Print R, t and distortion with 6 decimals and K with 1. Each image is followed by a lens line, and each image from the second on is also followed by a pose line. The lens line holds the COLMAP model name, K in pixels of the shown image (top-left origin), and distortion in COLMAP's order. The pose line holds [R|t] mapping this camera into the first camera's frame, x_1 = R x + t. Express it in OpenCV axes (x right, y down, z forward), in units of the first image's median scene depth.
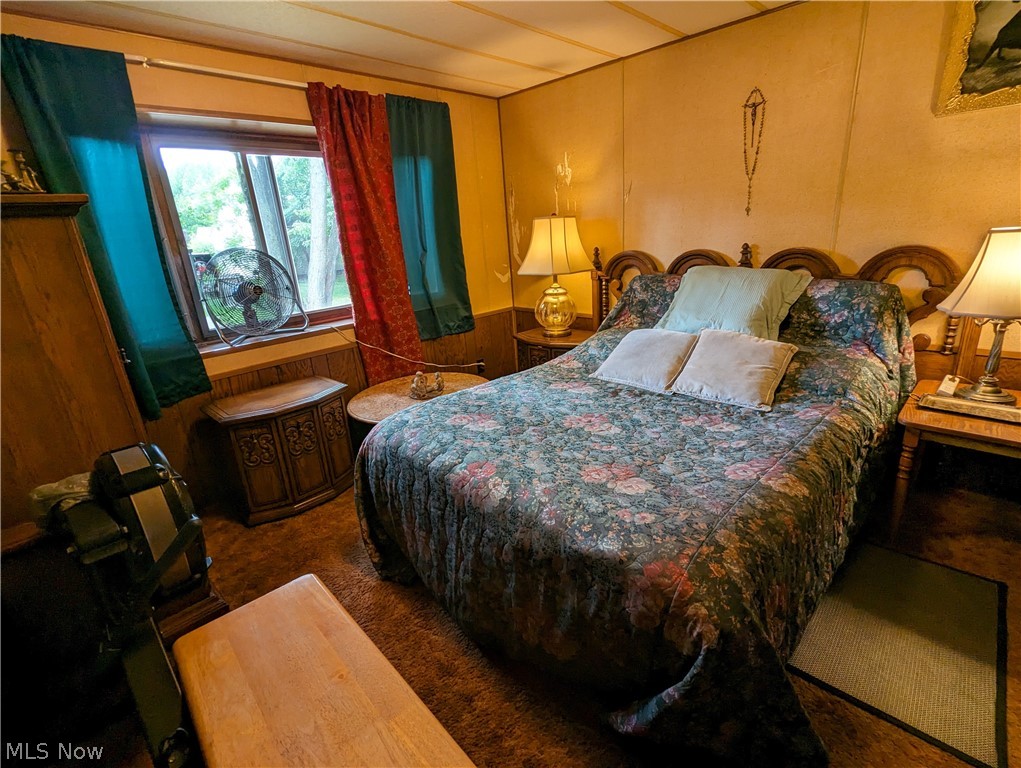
lens RADIAL K [[476.8, 0, 506.6], [0, 476.8, 382.8], [0, 0, 1]] dist [-0.000868, 0.001348]
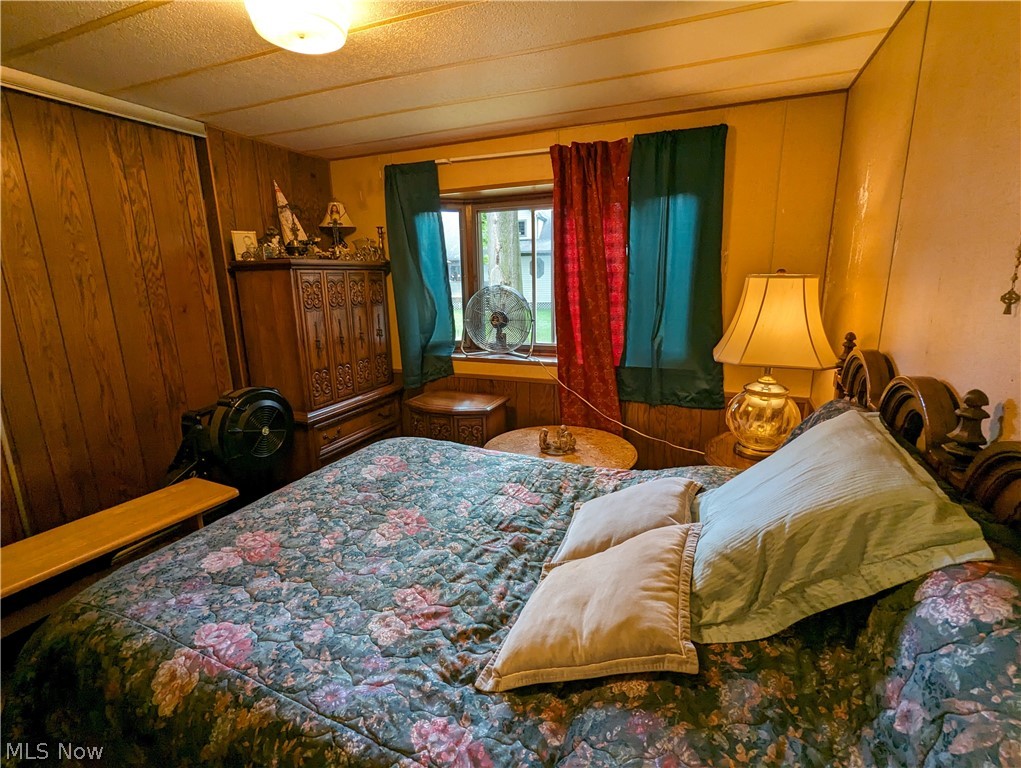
lens RADIAL K [[476.8, 0, 509.3], [0, 476.8, 382.9], [0, 0, 1]] dist [-0.000868, 0.001348]
pose [[0.379453, 0.263938, -0.886765, 0.720226], [-0.295319, 0.942862, 0.154266, -0.264014], [0.876814, 0.203342, 0.435718, 0.570045]]
